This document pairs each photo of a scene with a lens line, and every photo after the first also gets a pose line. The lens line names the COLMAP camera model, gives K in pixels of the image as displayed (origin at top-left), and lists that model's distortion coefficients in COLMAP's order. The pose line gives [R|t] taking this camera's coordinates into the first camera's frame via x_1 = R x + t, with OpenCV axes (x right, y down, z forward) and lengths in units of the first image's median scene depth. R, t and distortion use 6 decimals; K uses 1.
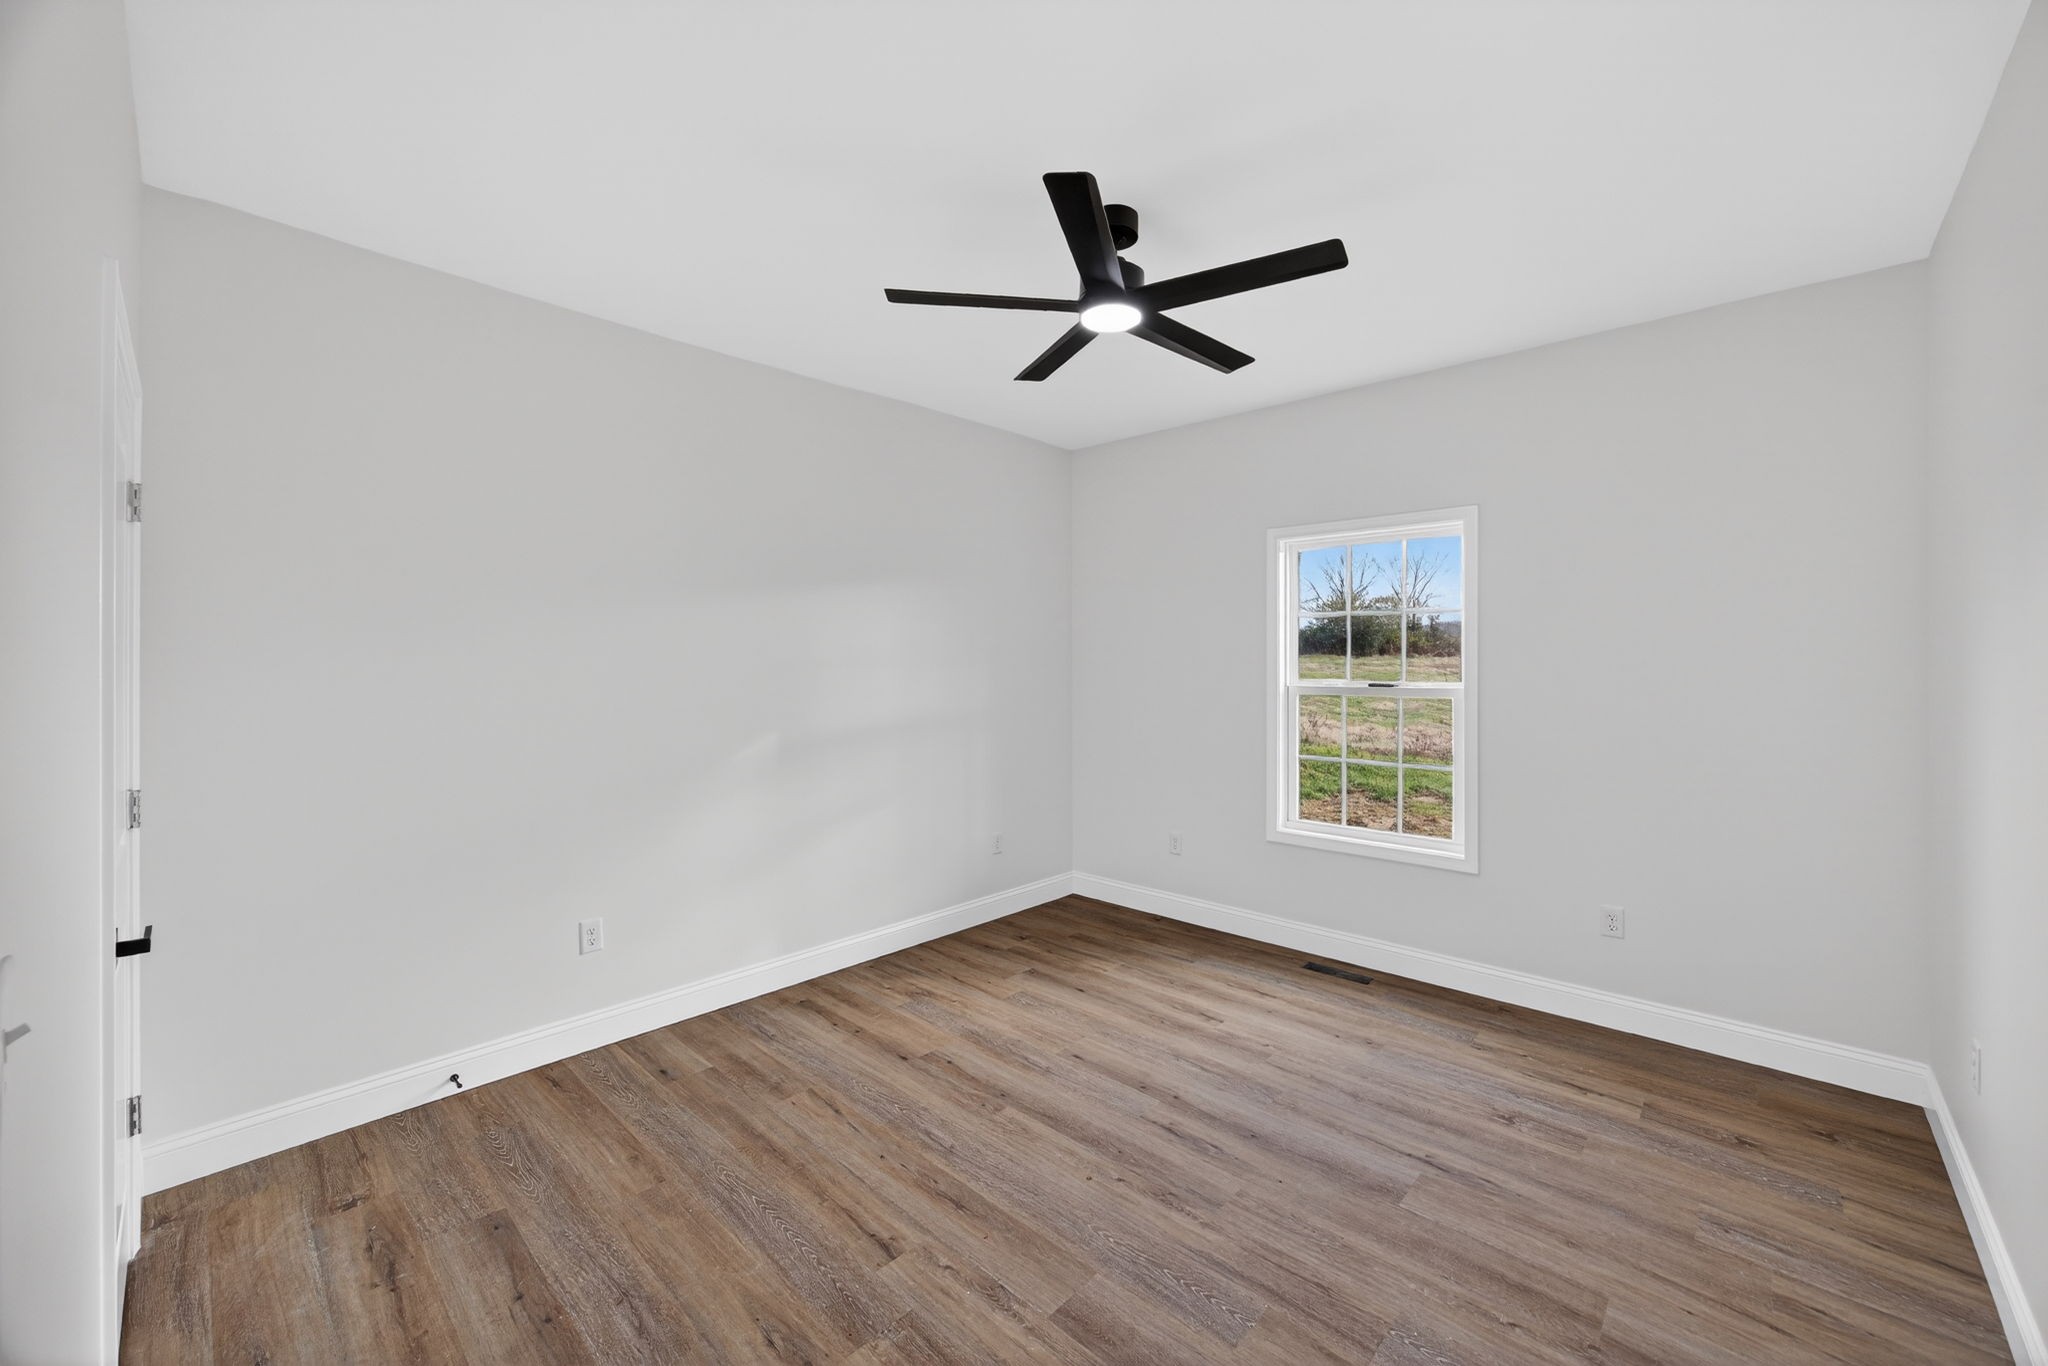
lens RADIAL K [[792.0, 0, 1022.3], [0, 792.0, 669.0], [0, 0, 1]] dist [-0.008876, 0.001020]
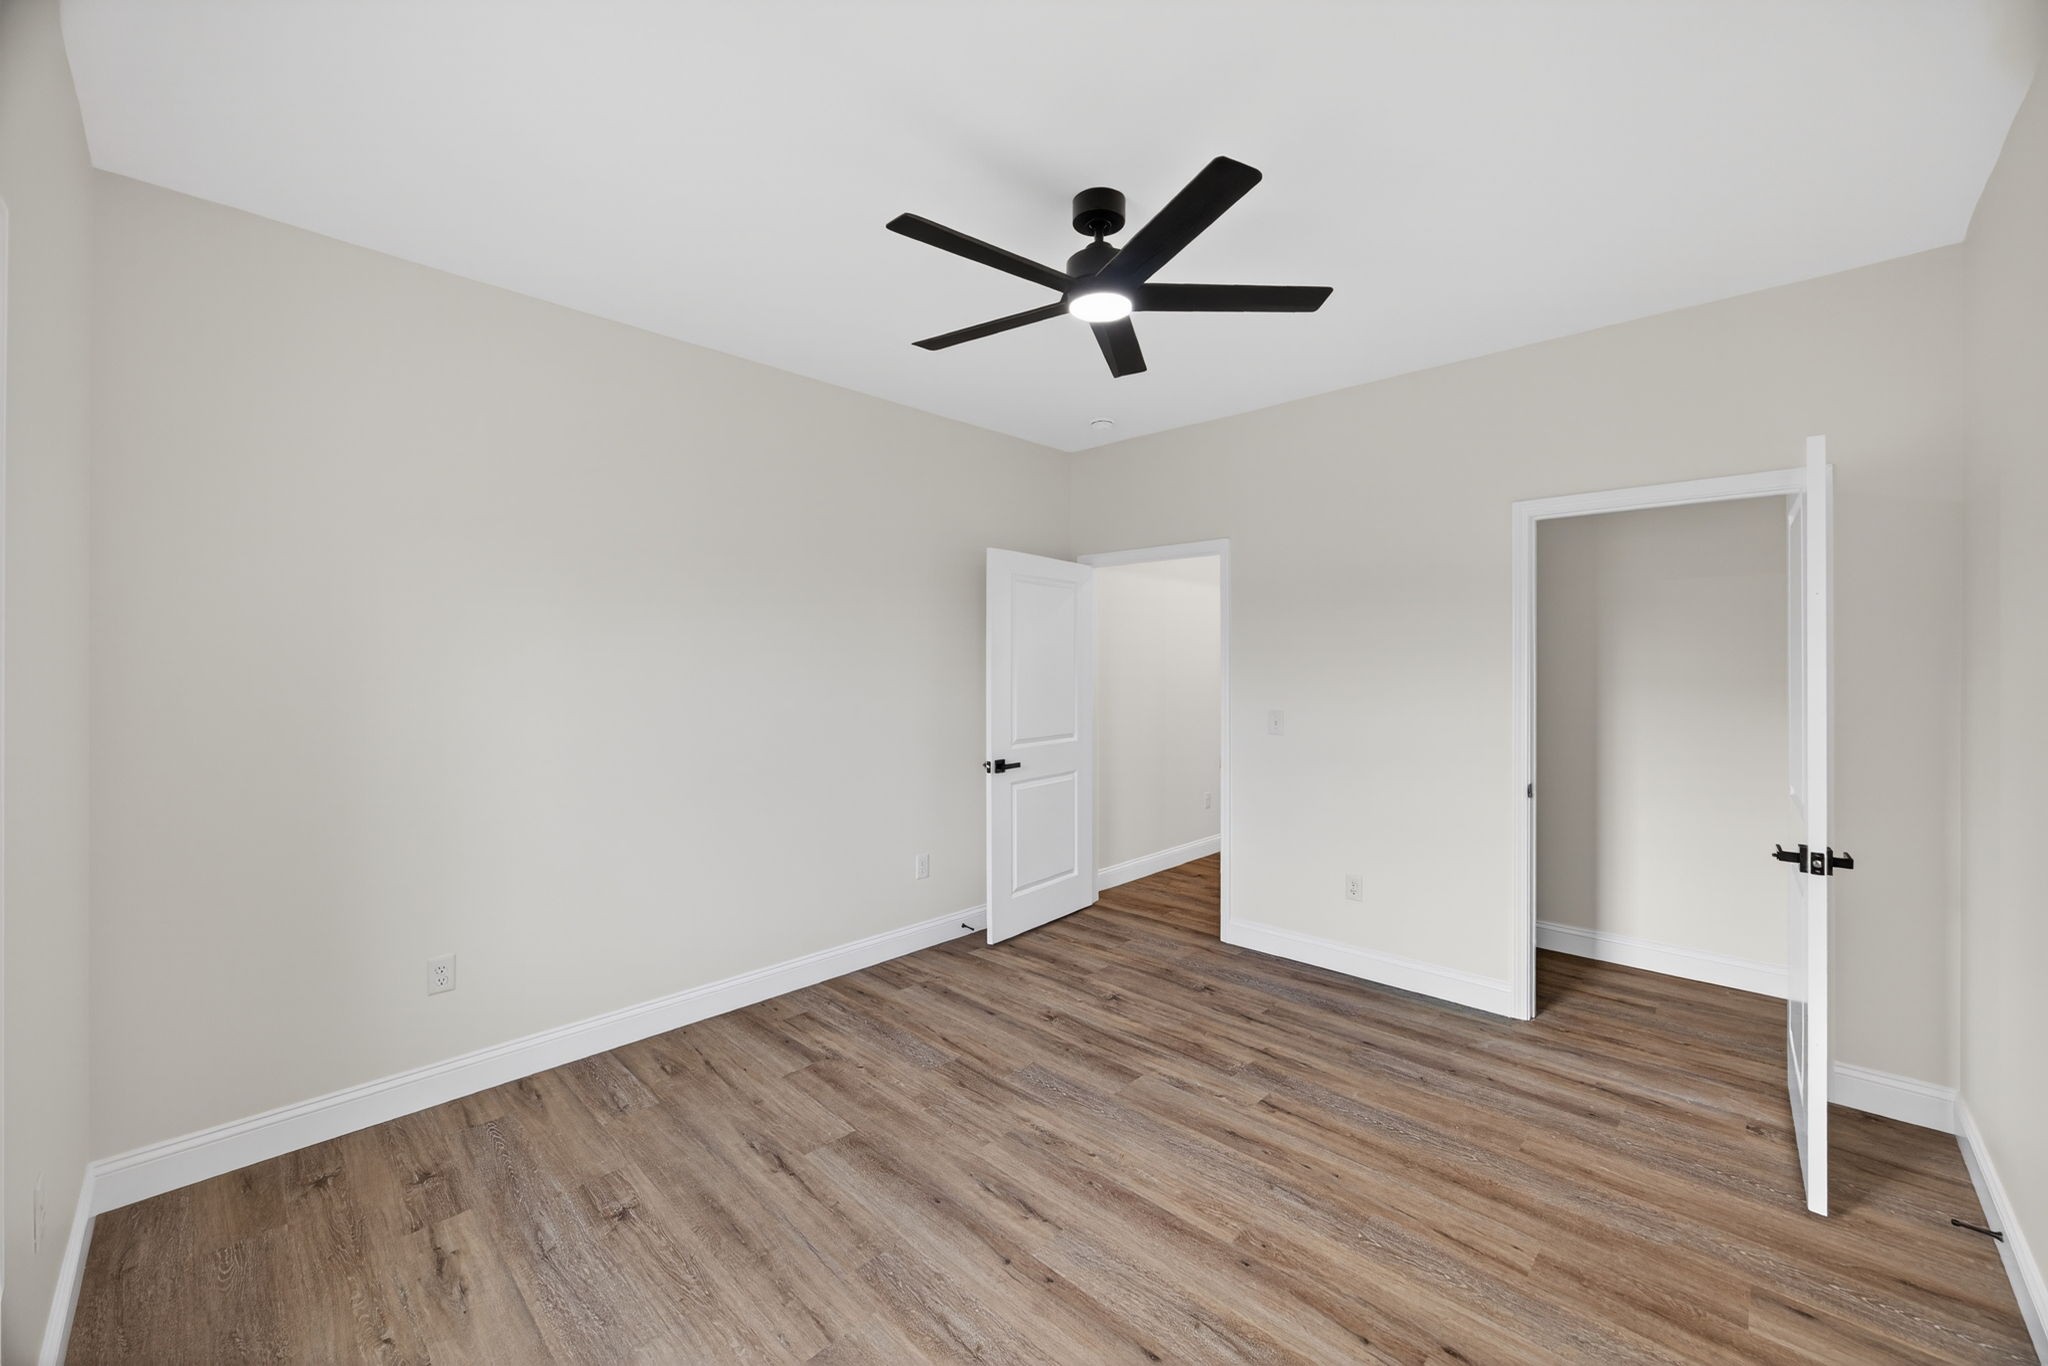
lens RADIAL K [[792.0, 0, 1025.3], [0, 792.0, 670.9], [0, 0, 1]] dist [-0.008876, 0.001020]
pose [[-0.999952, 0.002387, 0.009517, 0.197952], [0.002531, 0.999882, 0.015167, -0.017754], [-0.009480, 0.015190, -0.999840, 2.004782]]
